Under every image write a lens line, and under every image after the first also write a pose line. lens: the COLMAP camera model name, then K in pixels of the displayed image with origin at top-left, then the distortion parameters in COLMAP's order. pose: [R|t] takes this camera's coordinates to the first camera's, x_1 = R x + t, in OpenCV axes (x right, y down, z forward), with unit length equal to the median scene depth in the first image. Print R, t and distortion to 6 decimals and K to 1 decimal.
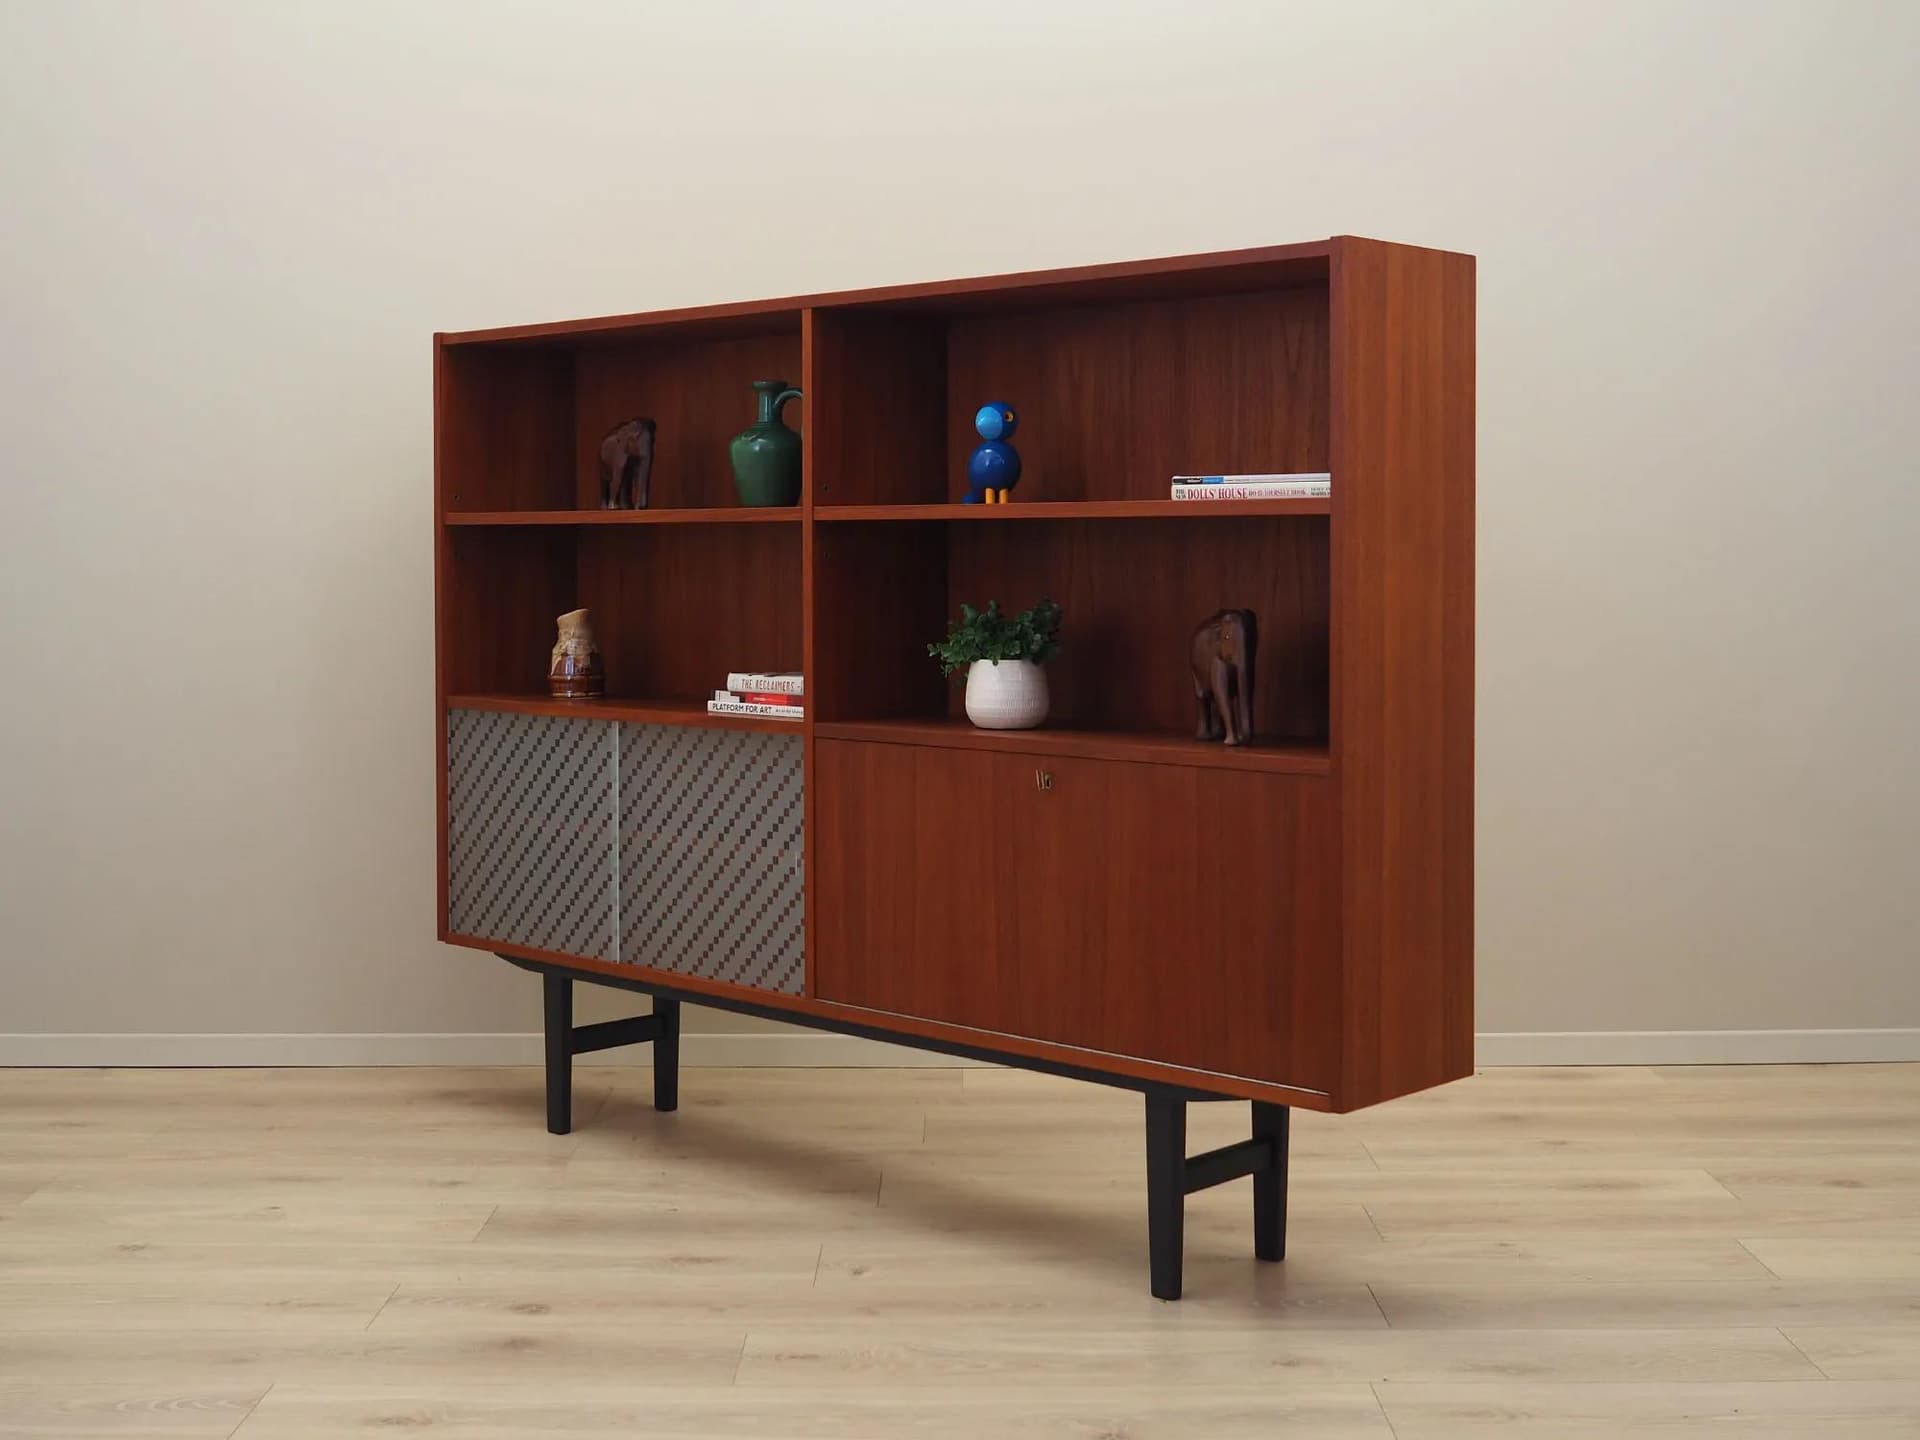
lens RADIAL K [[2454.7, 0, 953.8], [0, 2454.7, 606.5], [0, 0, 1]] dist [-0.005885, -0.006648]
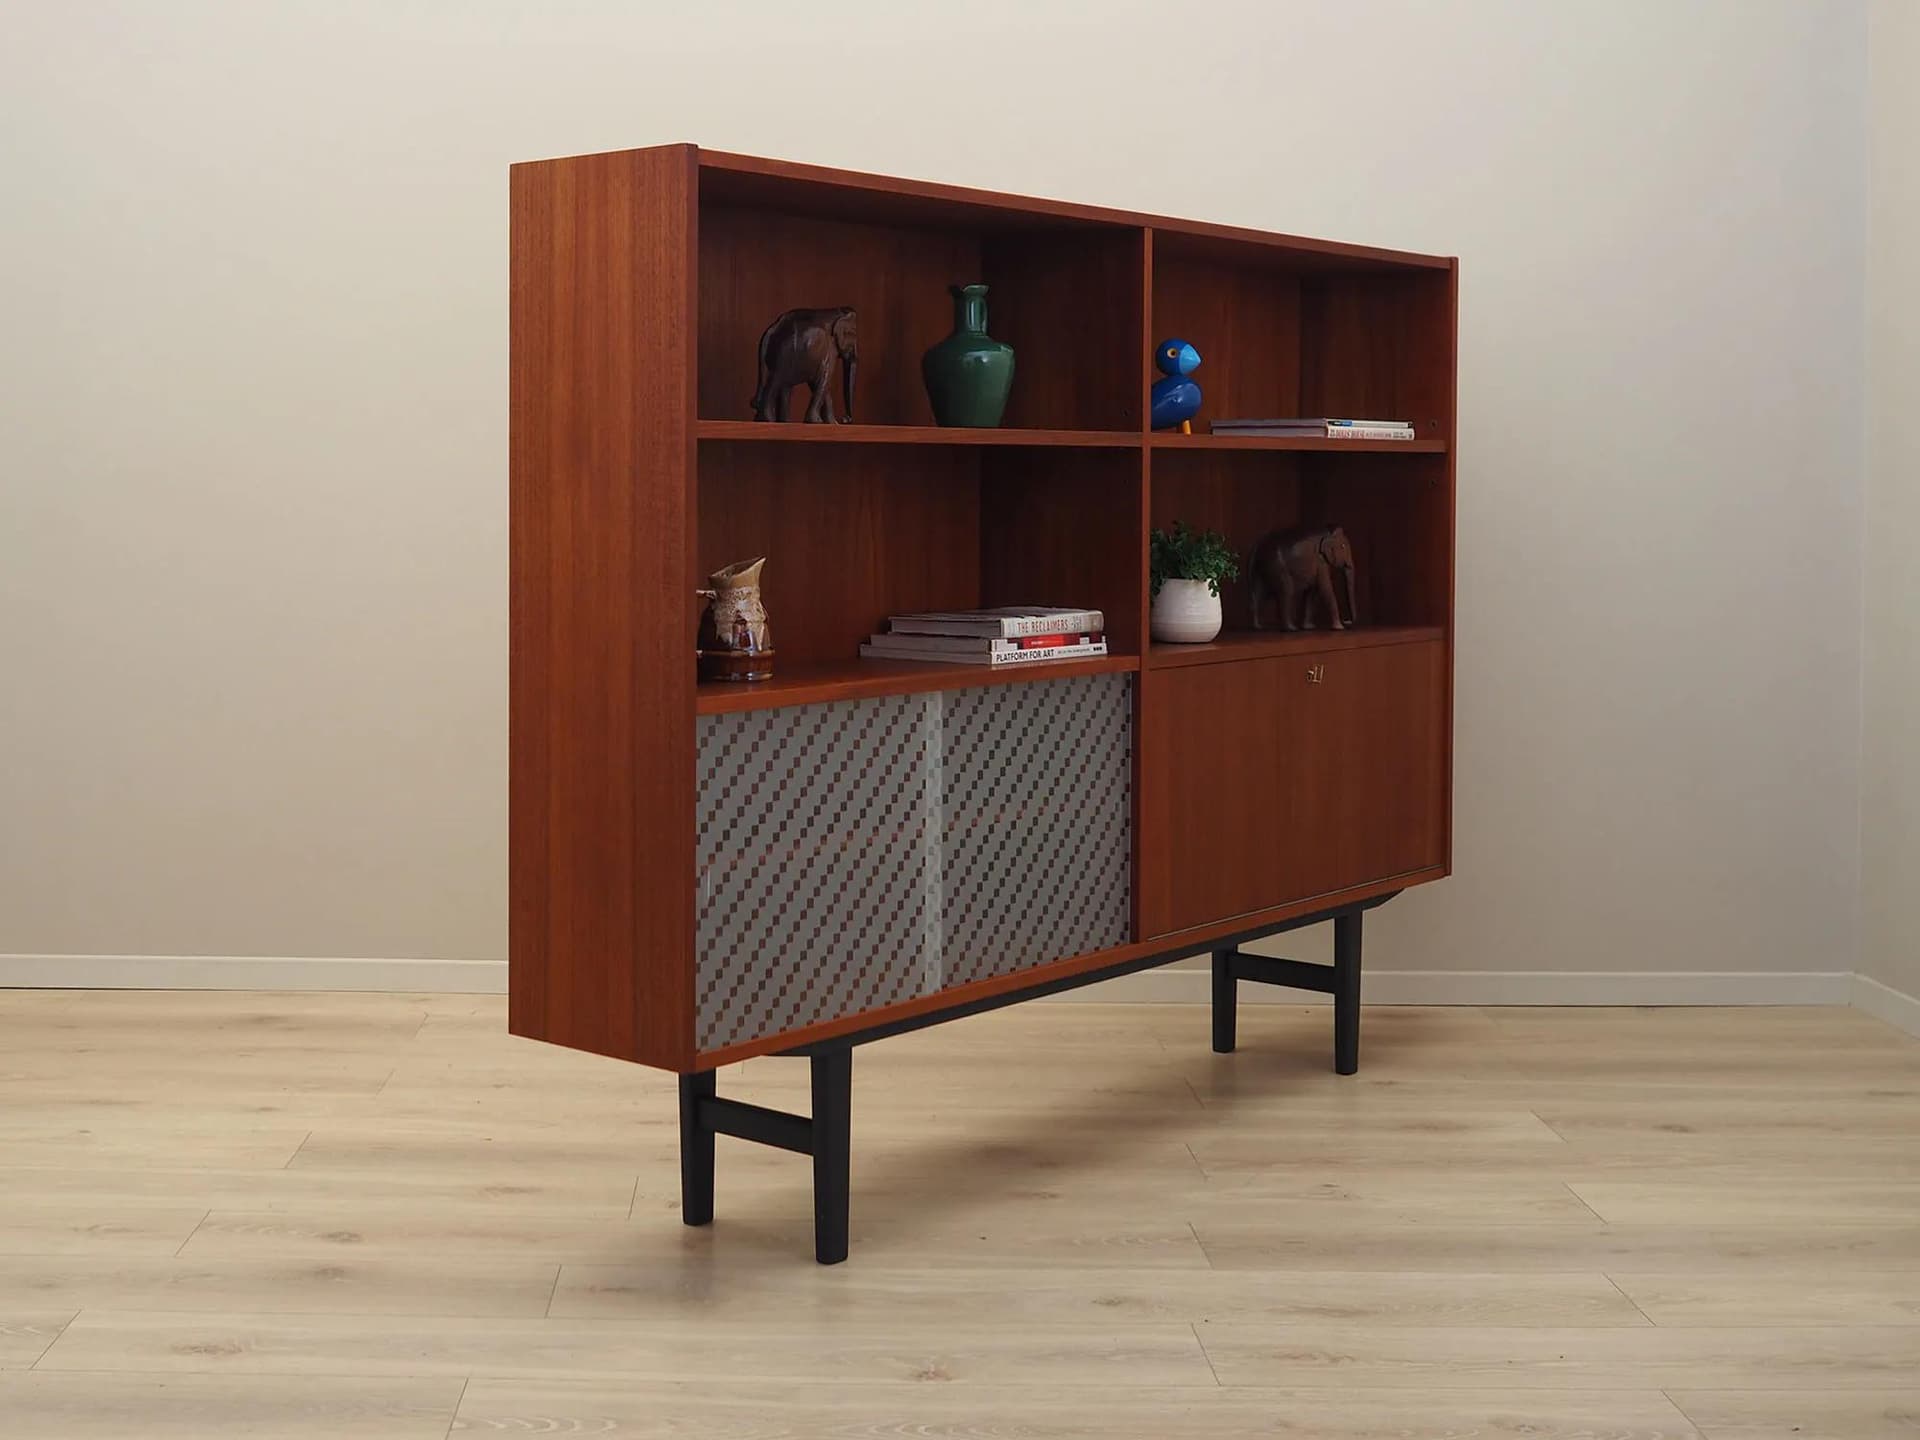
lens RADIAL K [[2452.9, 0, 959.8], [0, 2452.9, 570.6], [0, 0, 1]] dist [-0.009477, 0.001224]
pose [[-0.090465, -0.029374, 0.995466, -0.970831], [0.030835, 0.999003, 0.032280, -0.018543], [-0.995422, 0.033615, -0.089469, 1.108240]]
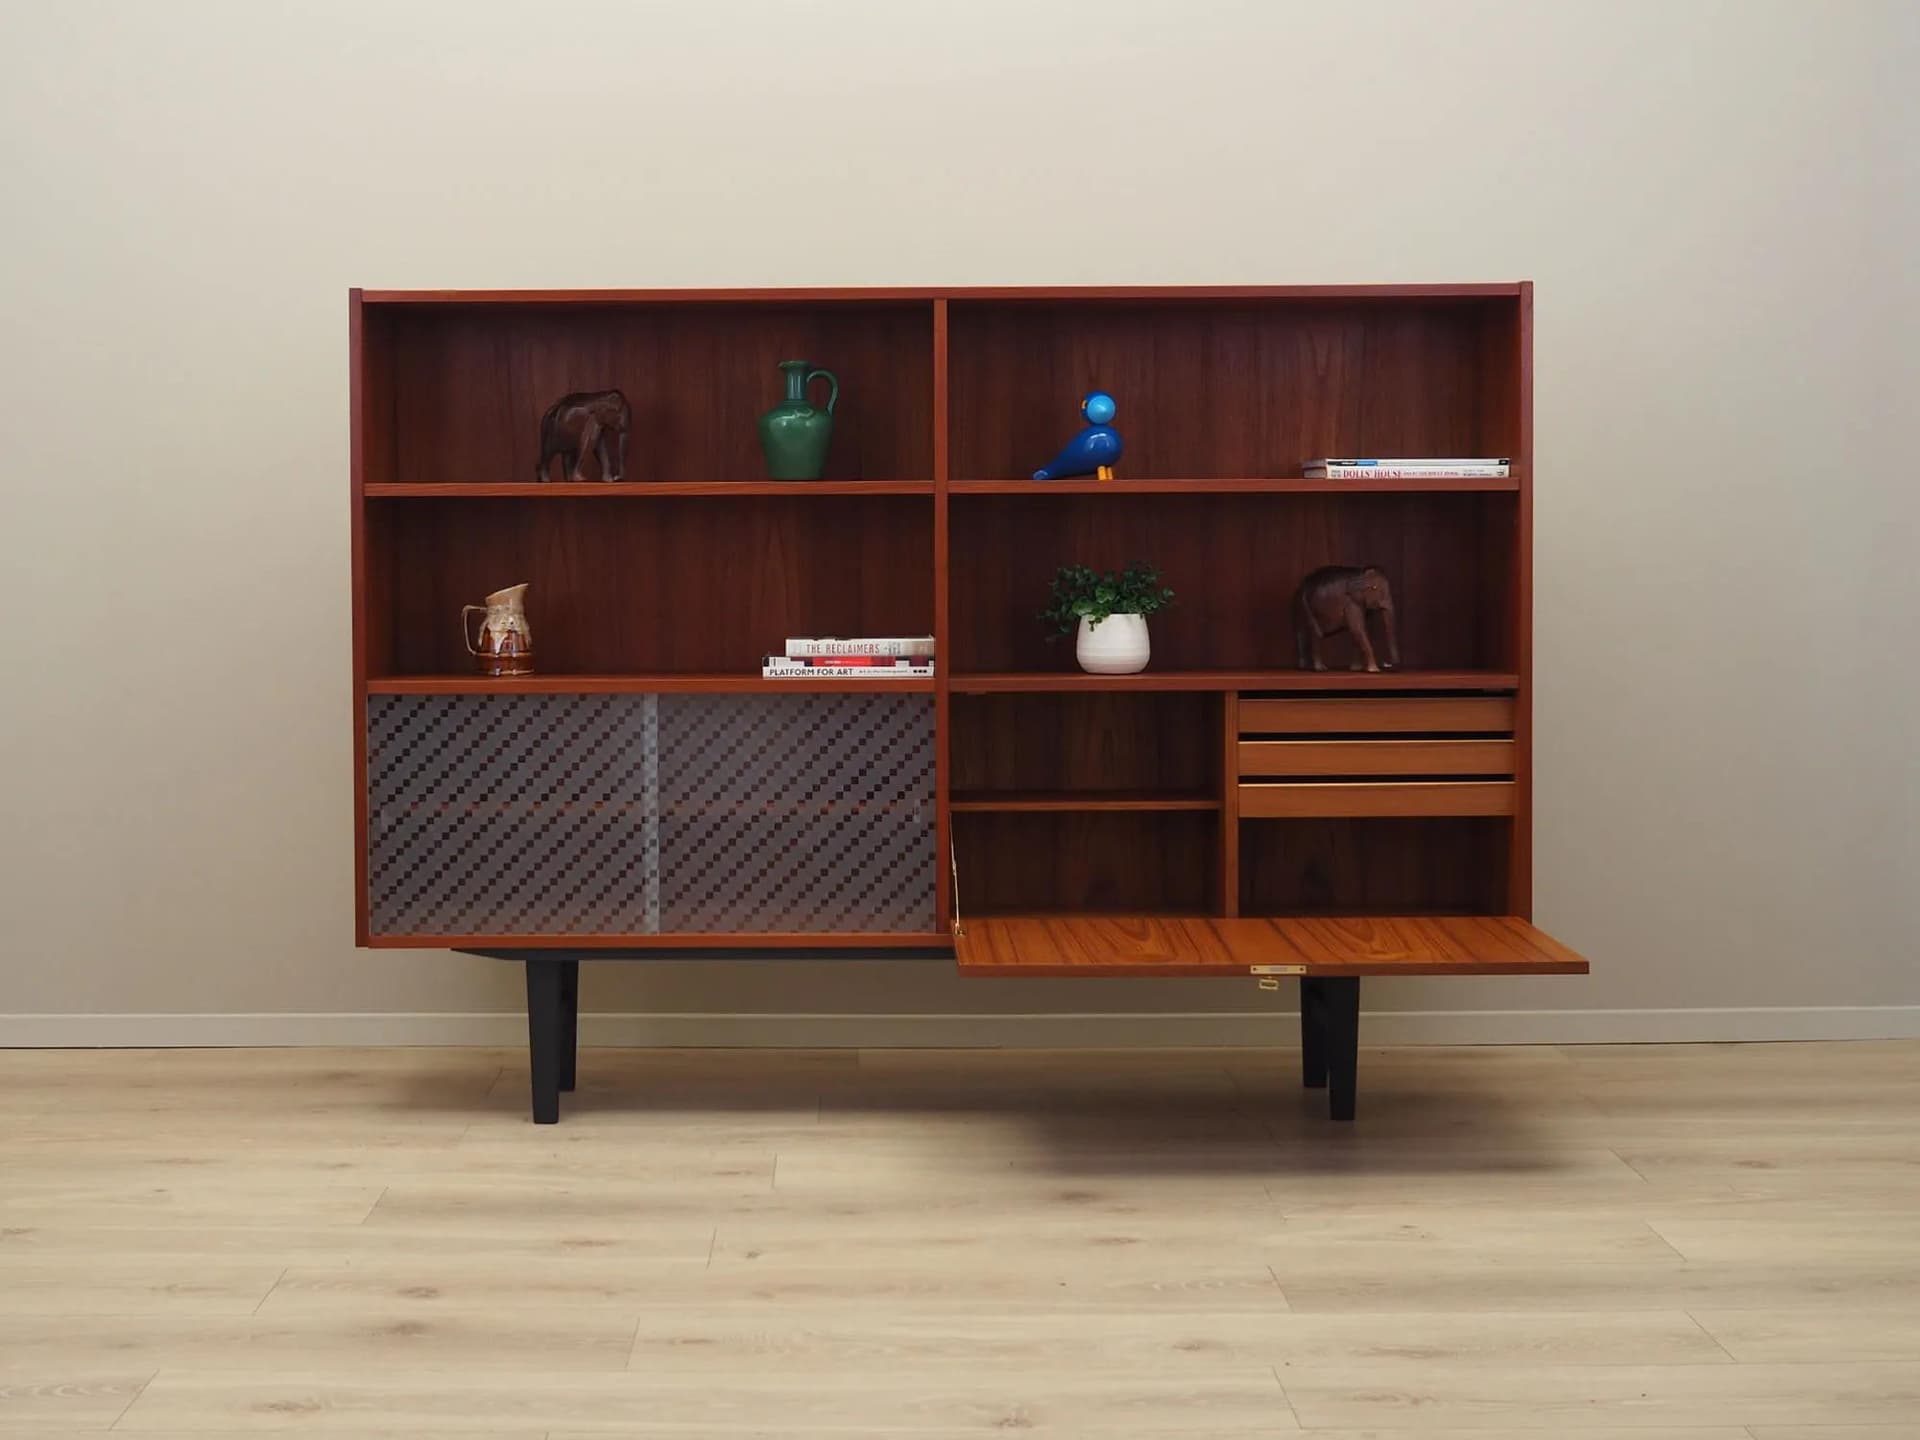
lens RADIAL K [[2452.9, 0, 959.8], [0, 2452.9, 570.6], [0, 0, 1]] dist [-0.009477, 0.001224]
pose [[0.718595, -0.021483, 0.695097, -0.773840], [0.021159, 0.999735, 0.009024, -0.010075], [-0.695107, 0.008223, 0.718859, 0.201986]]
